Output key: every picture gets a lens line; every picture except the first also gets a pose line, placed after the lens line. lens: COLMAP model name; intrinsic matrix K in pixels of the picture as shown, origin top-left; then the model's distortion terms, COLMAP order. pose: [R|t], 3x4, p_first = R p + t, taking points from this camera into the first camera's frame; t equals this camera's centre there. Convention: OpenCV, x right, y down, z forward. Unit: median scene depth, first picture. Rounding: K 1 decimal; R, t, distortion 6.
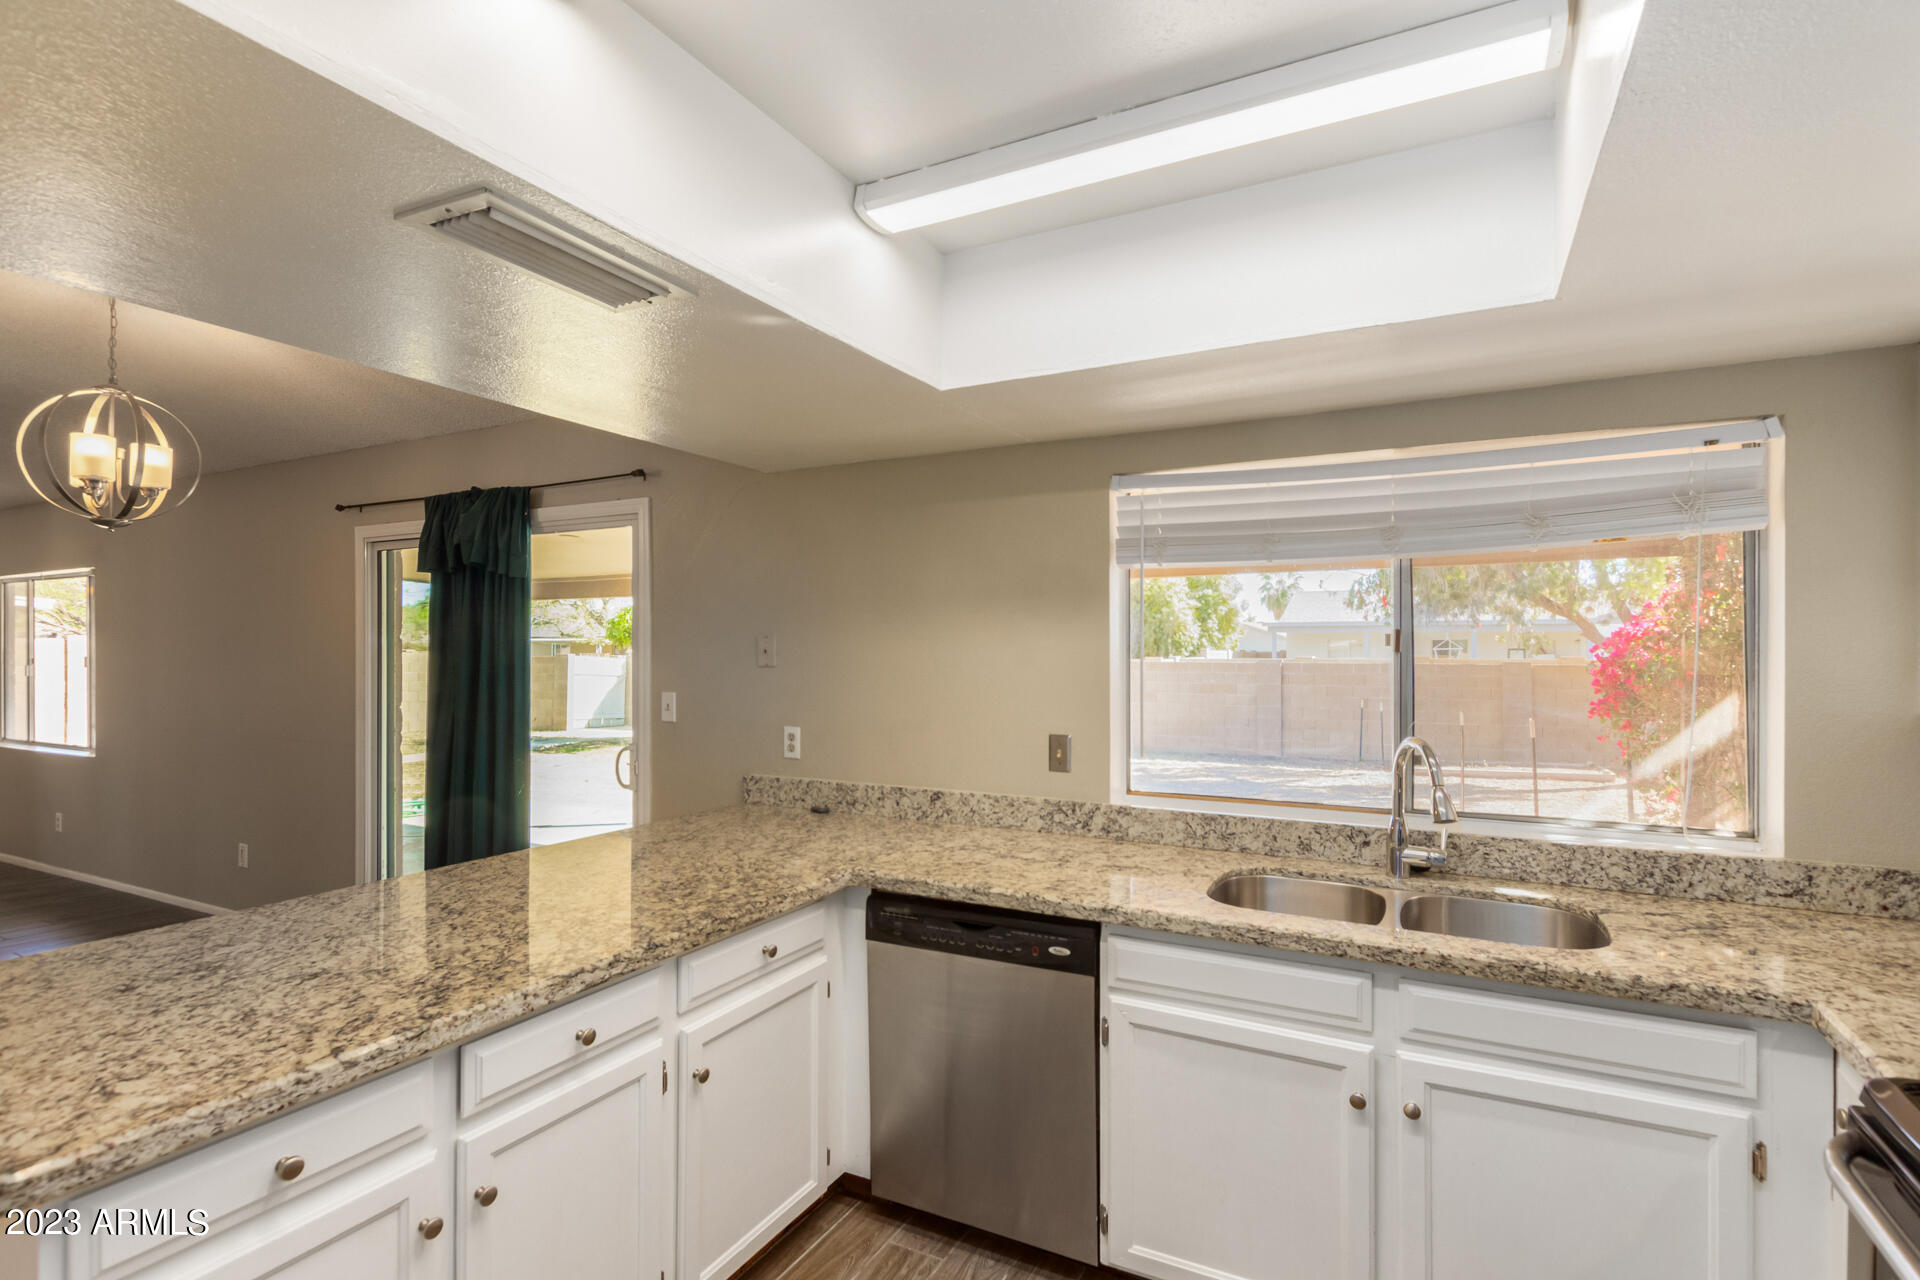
lens RADIAL K [[889.8, 0, 967.7], [0, 889.8, 667.4], [0, 0, 1]] dist [0.007119, -0.004278]
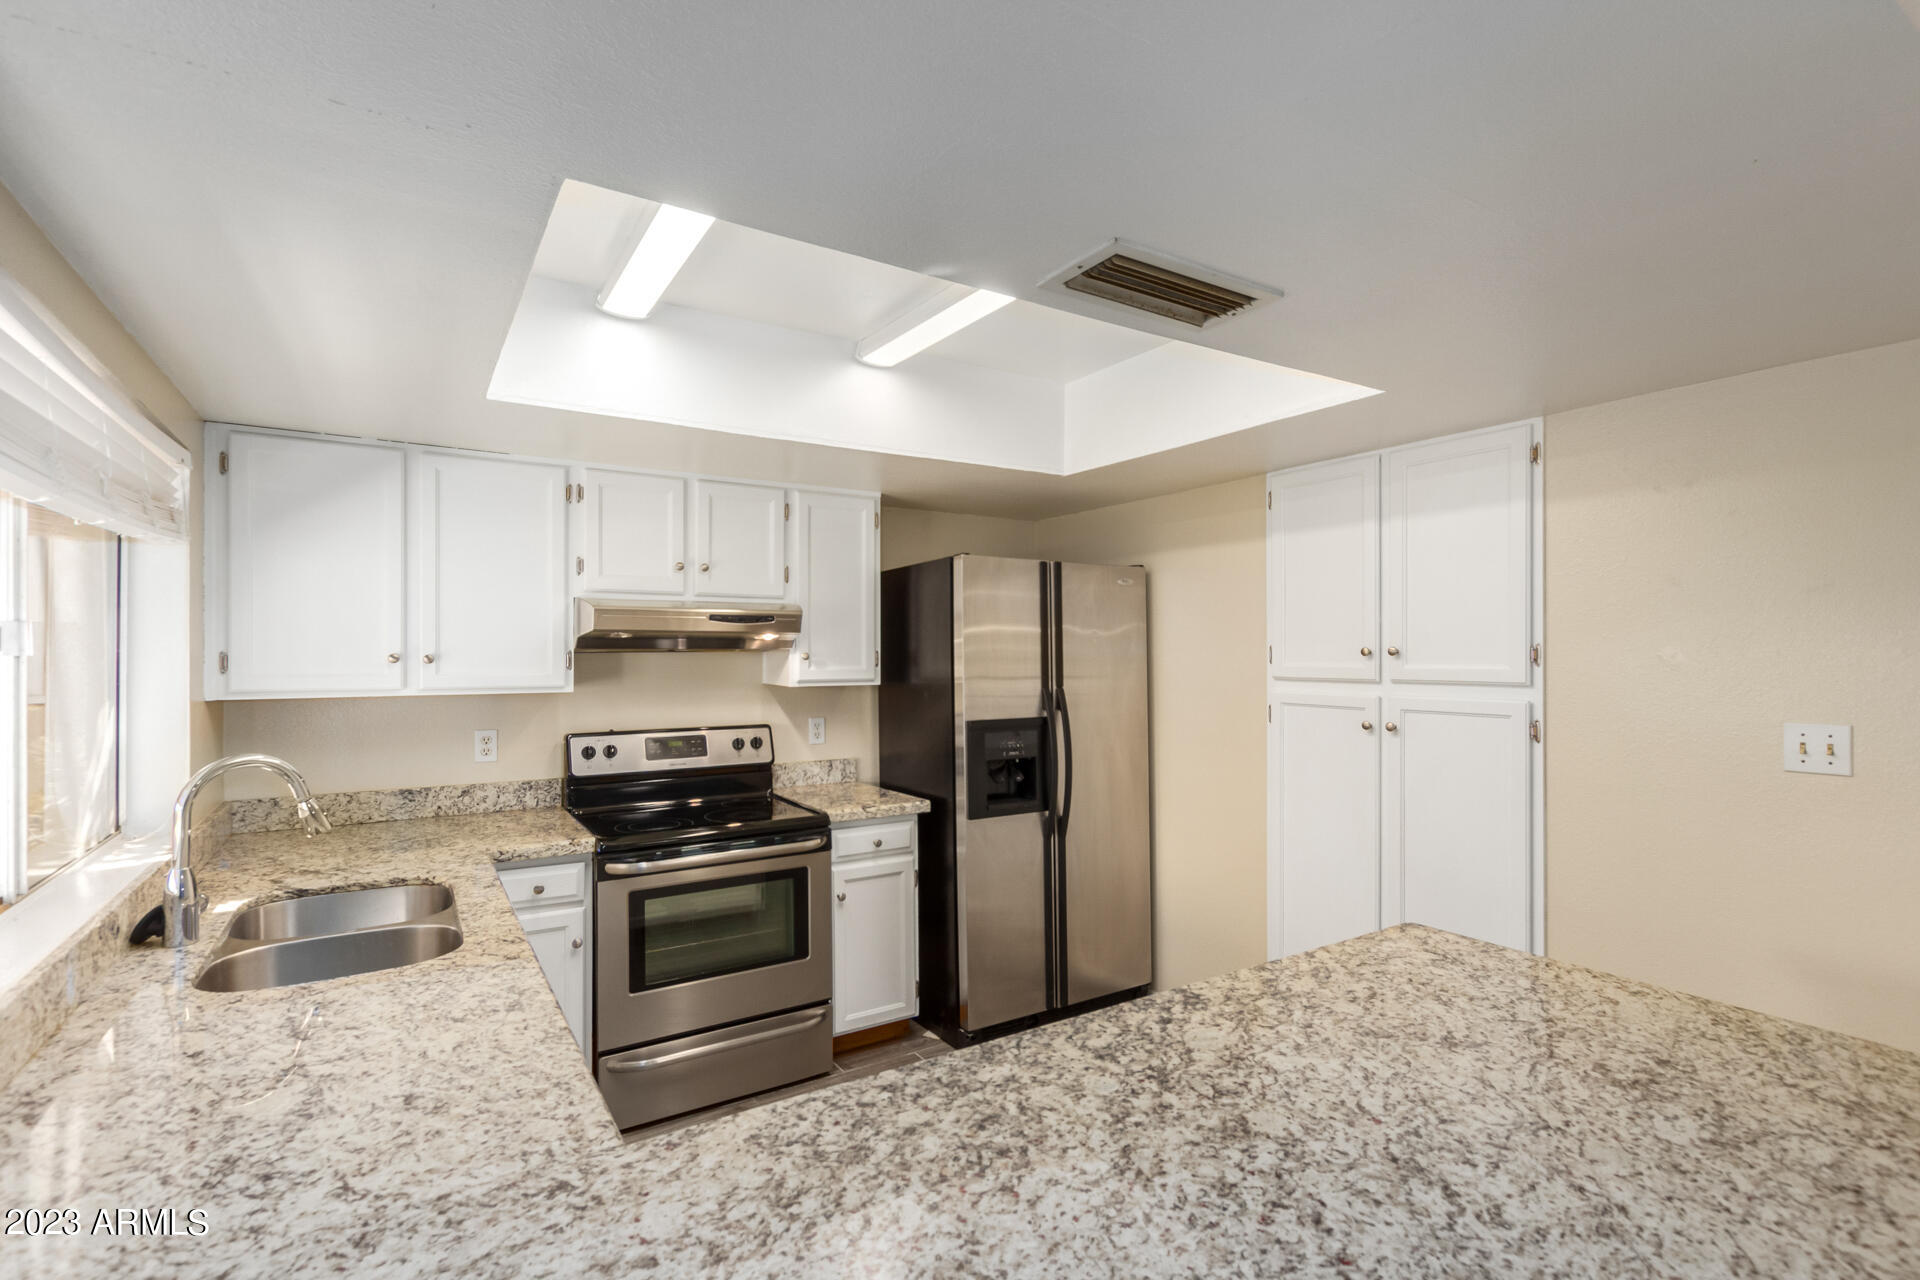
lens RADIAL K [[889.8, 0, 965.6], [0, 889.8, 663.0], [0, 0, 1]] dist [0.007119, -0.004278]
pose [[-0.857376, -0.006748, 0.514647, -0.547446], [0.007908, 0.999623, 0.026281, -0.029357], [-0.514631, 0.026602, -0.856999, 1.387892]]
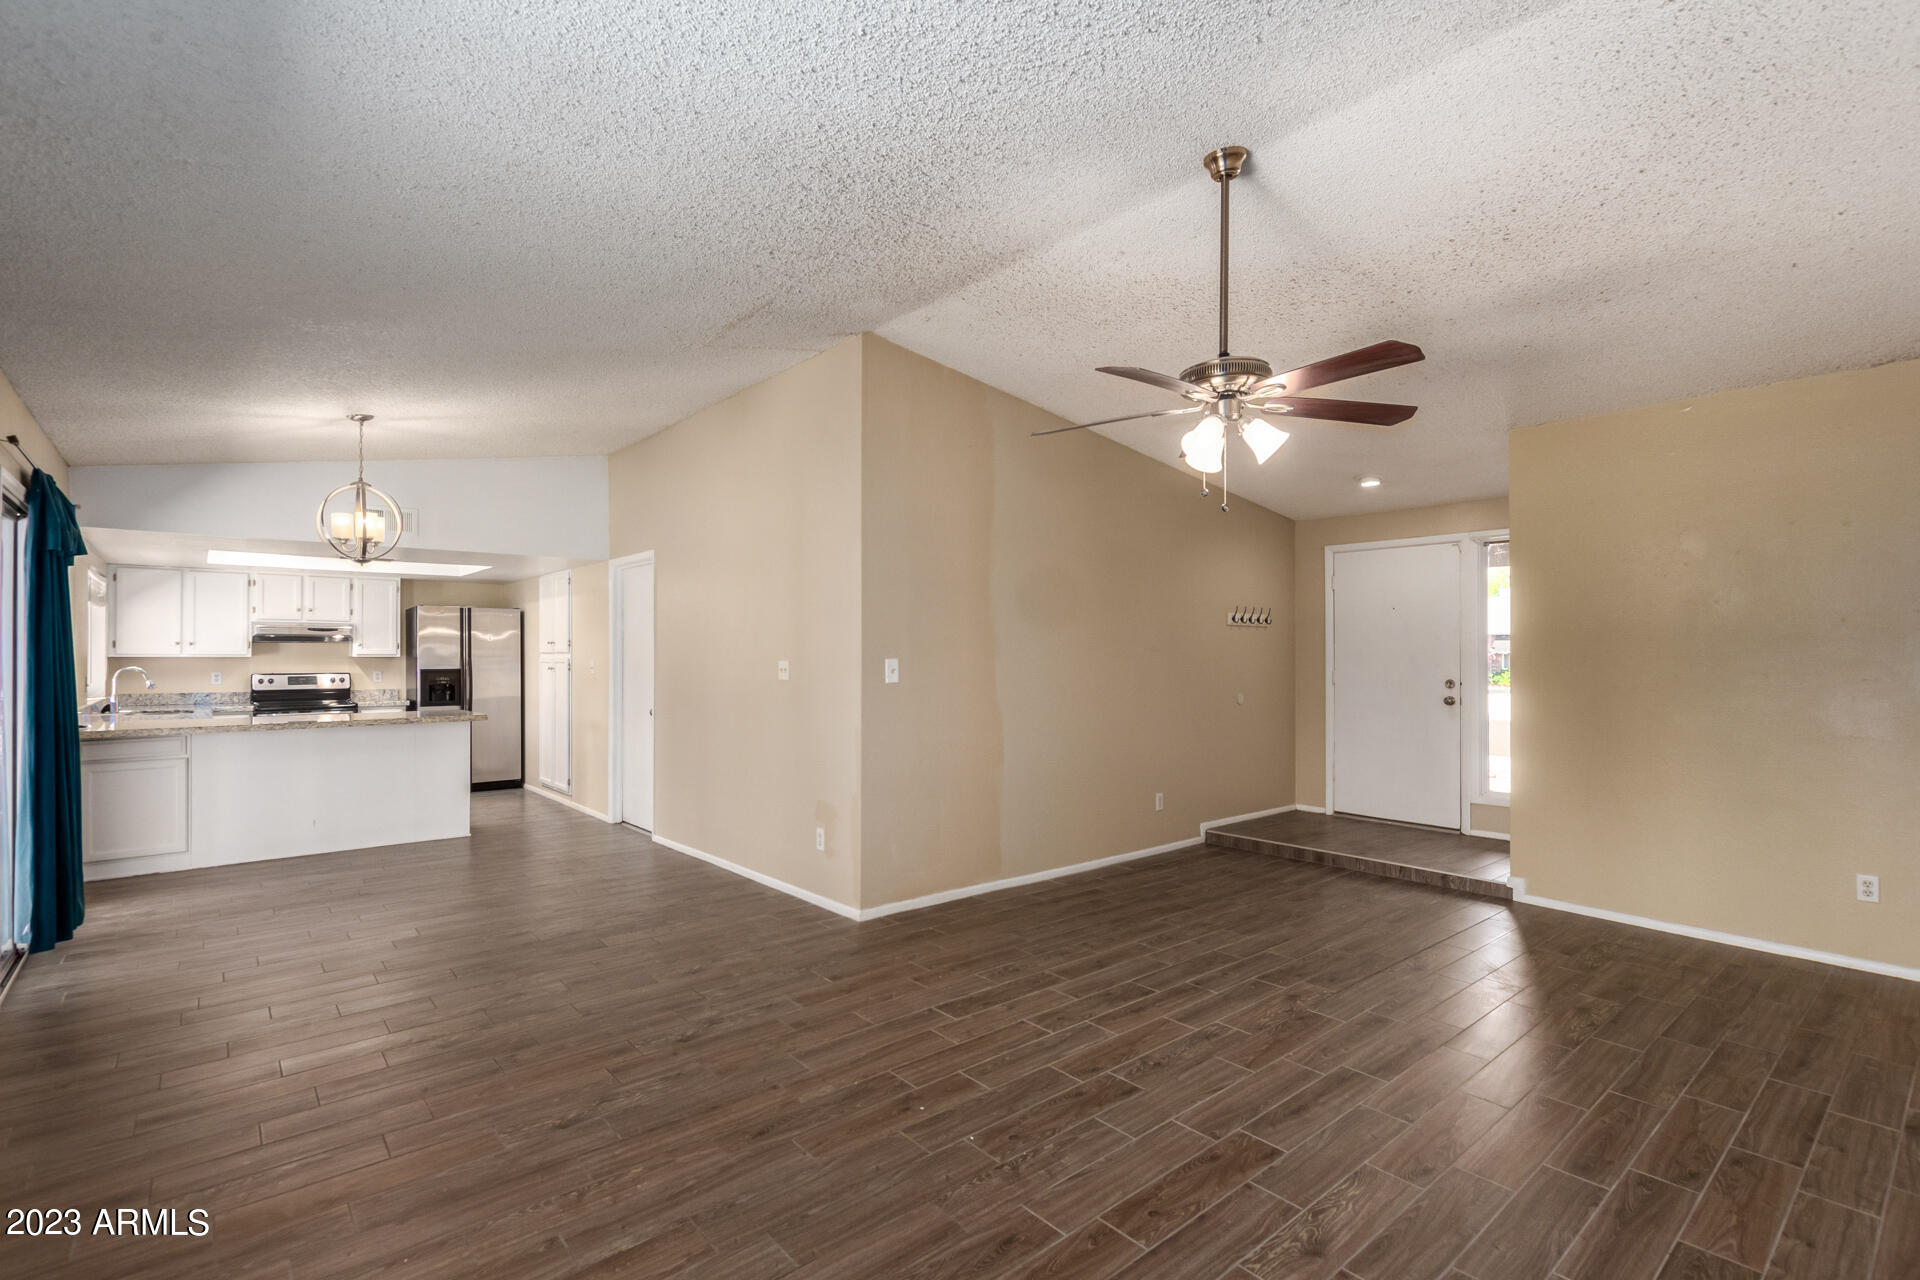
lens RADIAL K [[889.8, 0, 954.8], [0, 889.8, 656.4], [0, 0, 1]] dist [0.007119, -0.004278]
pose [[-0.926050, -0.003345, 0.377386, -3.564447], [0.003456, 0.999844, 0.017343, -0.007858], [-0.377385, 0.017365, -0.925894, 2.922432]]
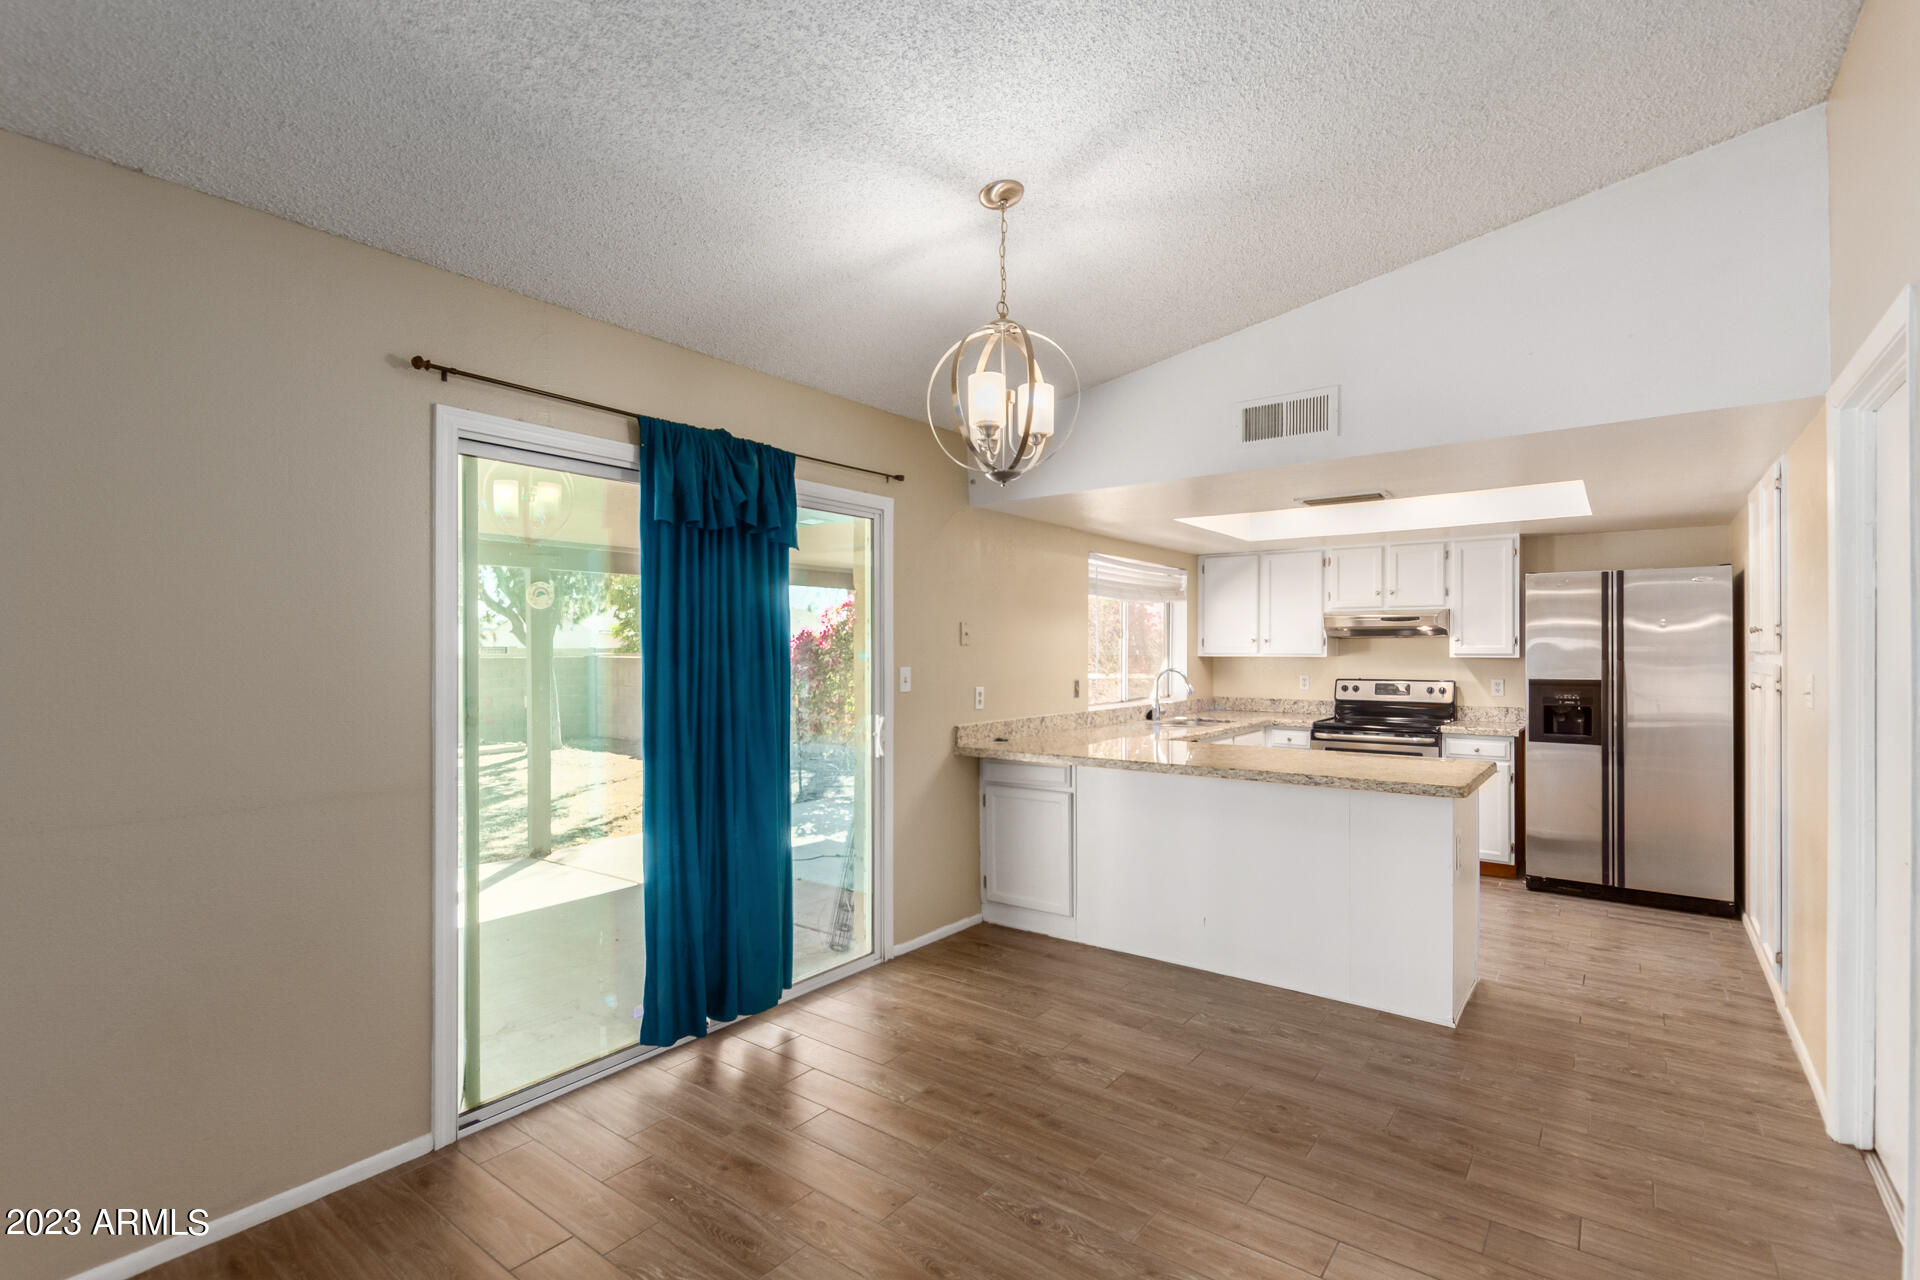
lens RADIAL K [[889.8, 0, 971.6], [0, 889.8, 642.5], [0, 0, 1]] dist [0.007119, -0.004278]
pose [[0.162684, 0.005315, 0.986664, -2.434405], [0.014525, 0.999864, -0.007781, 0.009142], [-0.986571, 0.015597, 0.162585, 1.174235]]
